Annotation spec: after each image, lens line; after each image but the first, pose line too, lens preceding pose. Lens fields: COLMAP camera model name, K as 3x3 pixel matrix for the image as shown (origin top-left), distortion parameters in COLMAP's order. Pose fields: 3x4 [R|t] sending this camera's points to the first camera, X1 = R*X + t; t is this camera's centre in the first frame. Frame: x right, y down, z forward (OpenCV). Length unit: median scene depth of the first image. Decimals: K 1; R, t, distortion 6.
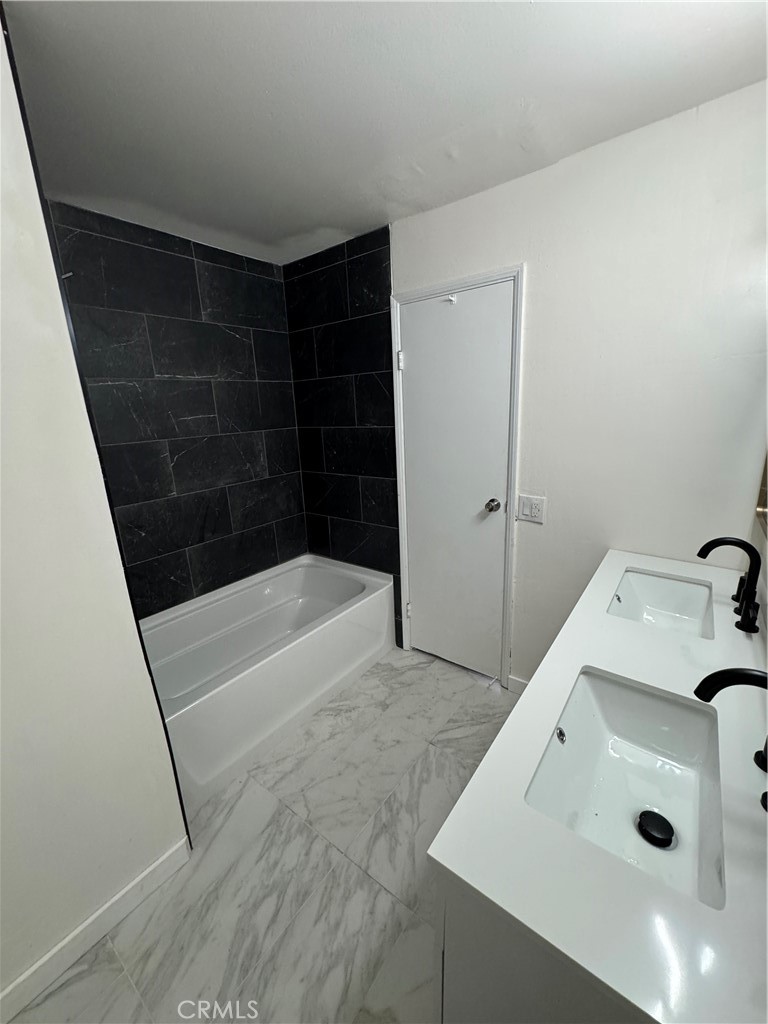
lens RADIAL K [[407.0, 0, 385.5], [0, 407.0, 511.8], [0, 0, 1]] dist [-0.002634, -0.000281]
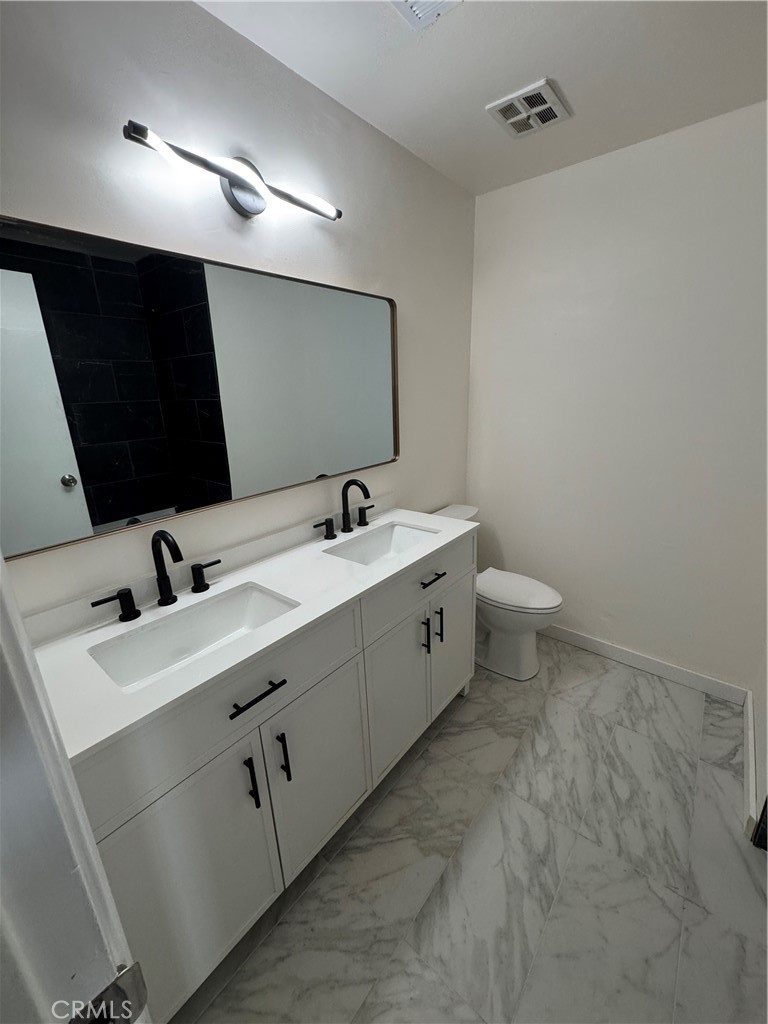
lens RADIAL K [[407.0, 0, 385.5], [0, 407.0, 511.8], [0, 0, 1]] dist [-0.002634, -0.000281]
pose [[-0.997099, 0.052635, 0.054990, 0.245709], [0.073647, 0.849722, 0.522062, -0.318236], [-0.019248, 0.524597, -0.851133, 1.381491]]
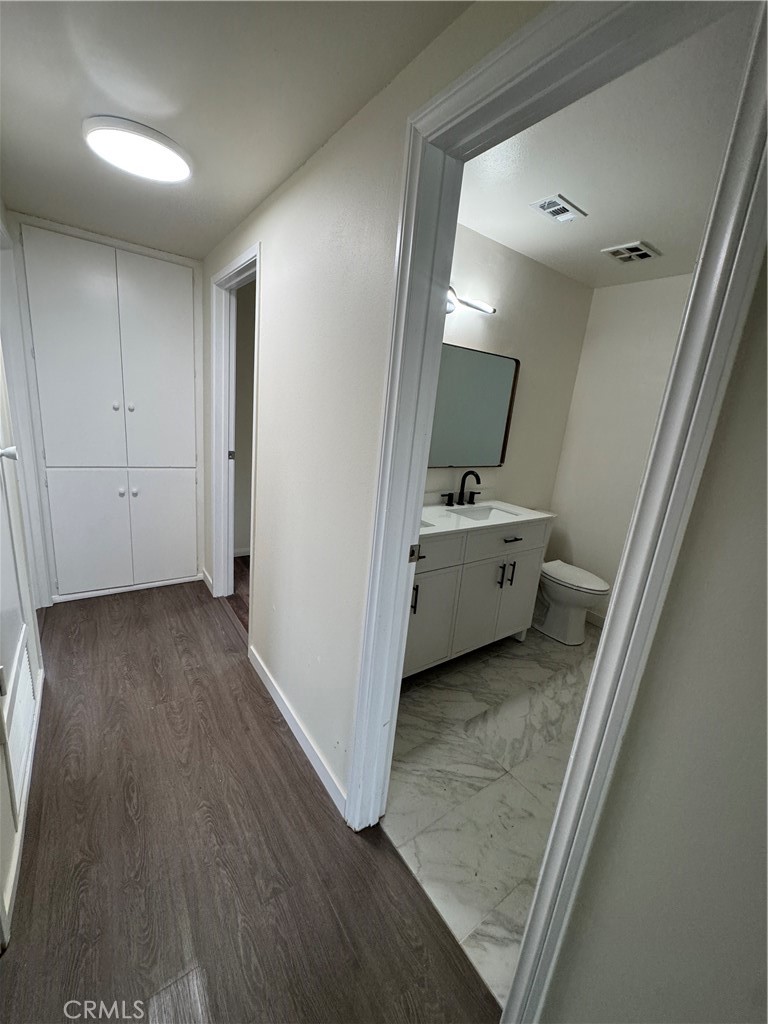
lens RADIAL K [[407.0, 0, 385.5], [0, 407.0, 511.8], [0, 0, 1]] dist [-0.002634, -0.000281]
pose [[-0.954296, -0.122335, 0.272677, 0.246034], [0.019799, 0.884501, 0.466118, -0.474631], [-0.298205, 0.450214, -0.841654, 2.018524]]
